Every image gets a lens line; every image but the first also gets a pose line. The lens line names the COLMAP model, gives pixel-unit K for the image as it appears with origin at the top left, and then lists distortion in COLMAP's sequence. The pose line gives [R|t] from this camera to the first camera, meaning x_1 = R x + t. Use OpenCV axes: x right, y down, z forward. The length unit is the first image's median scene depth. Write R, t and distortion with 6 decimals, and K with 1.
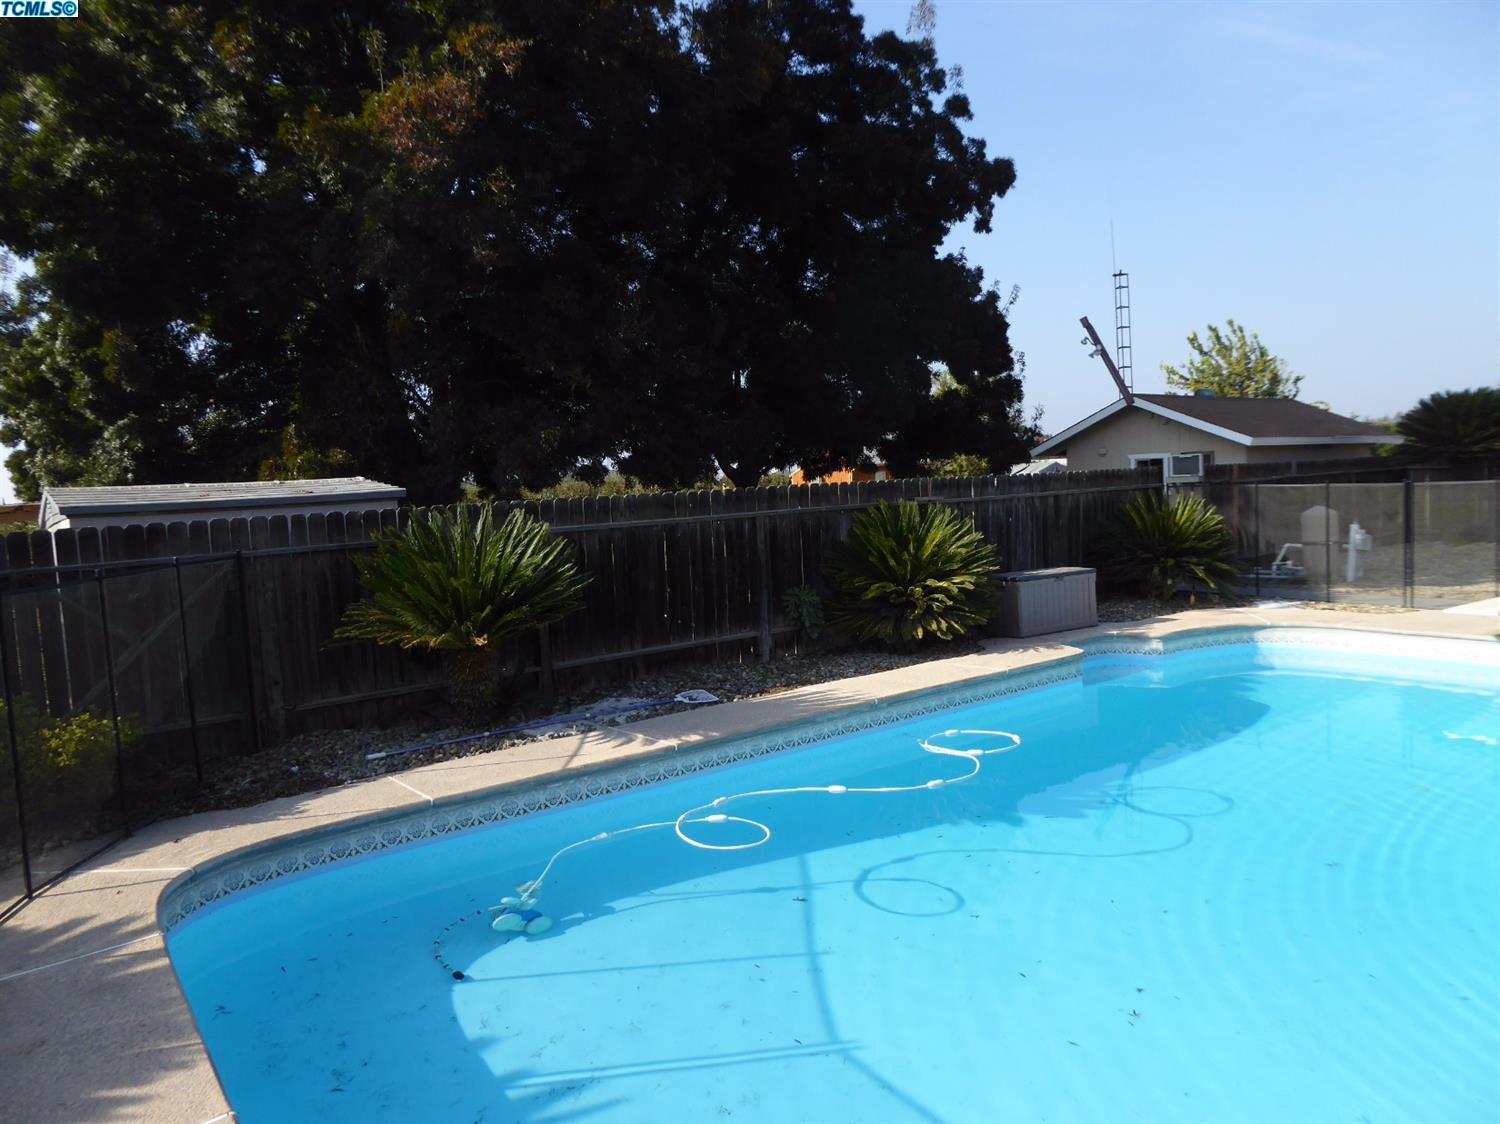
lens RADIAL K [[1037.5, 0, 804.5], [0, 1037.5, 565.6], [0, 0, 1]] dist [-0.053469, 0.002278]
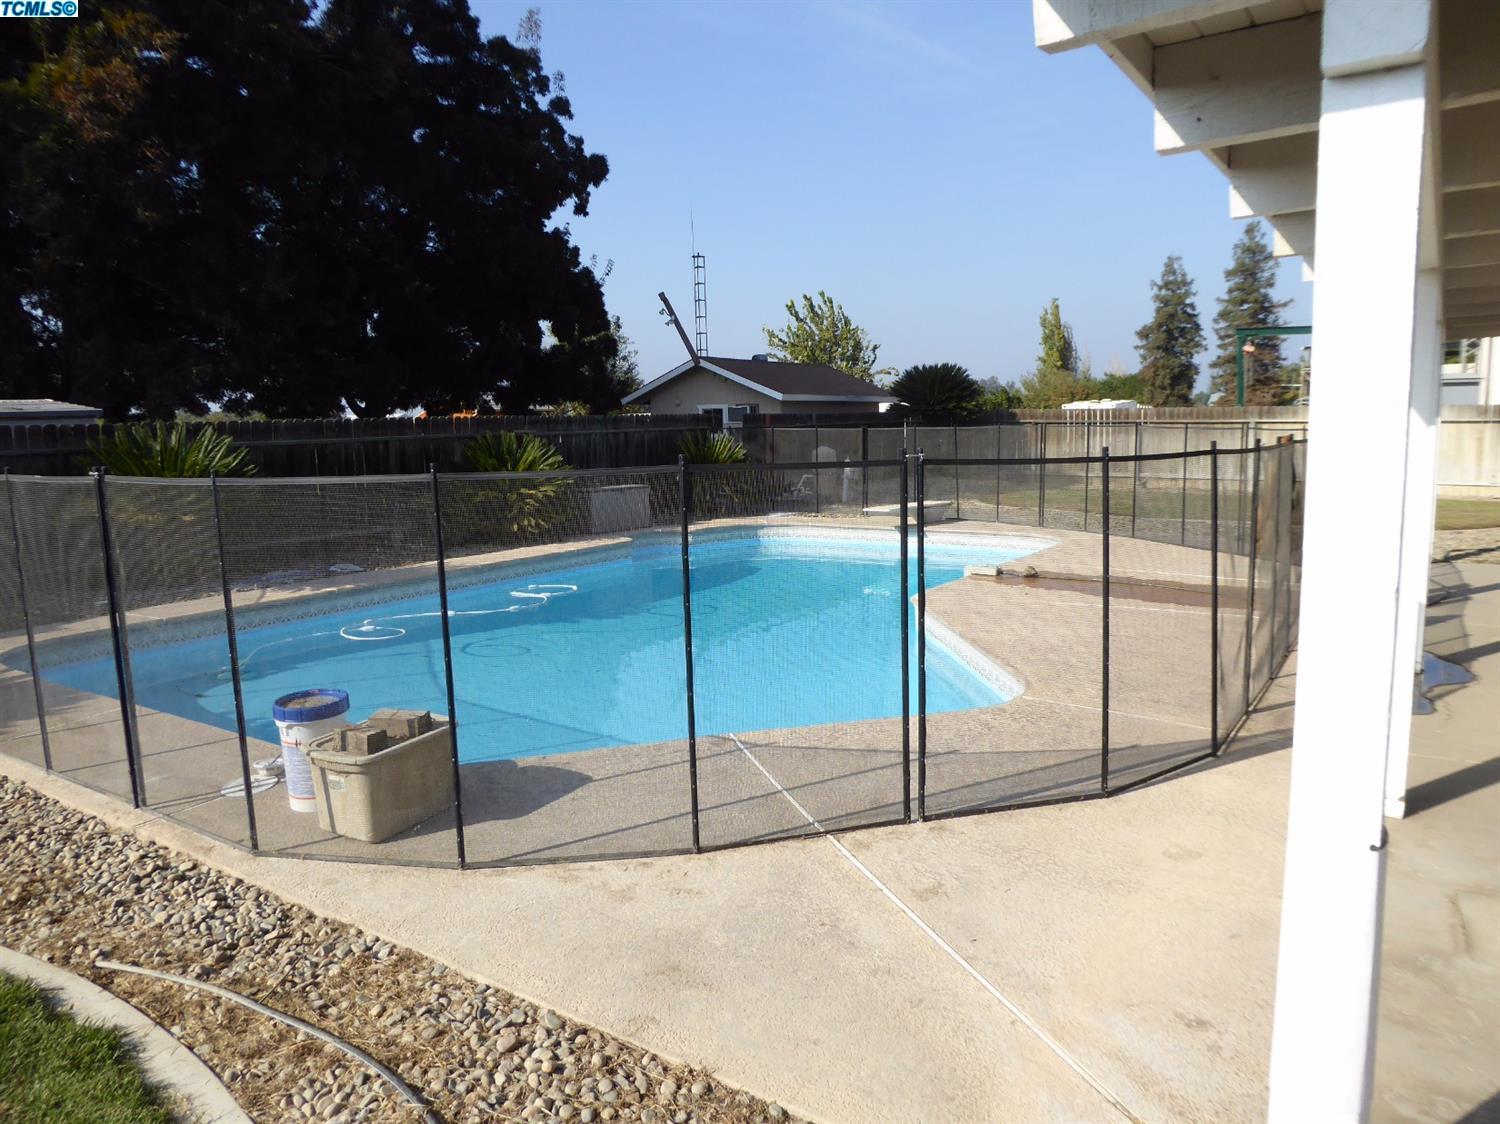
lens RADIAL K [[1038.9, 0, 750.0], [0, 1038.9, 562.0], [0, 0, 1]] dist [-0.040050, 0.005644]
pose [[0.955103, -0.009104, 0.296133, 0.000804], [-0.003591, 0.999099, 0.042296, 0.030010], [-0.296251, -0.041461, 0.954210, -0.234215]]
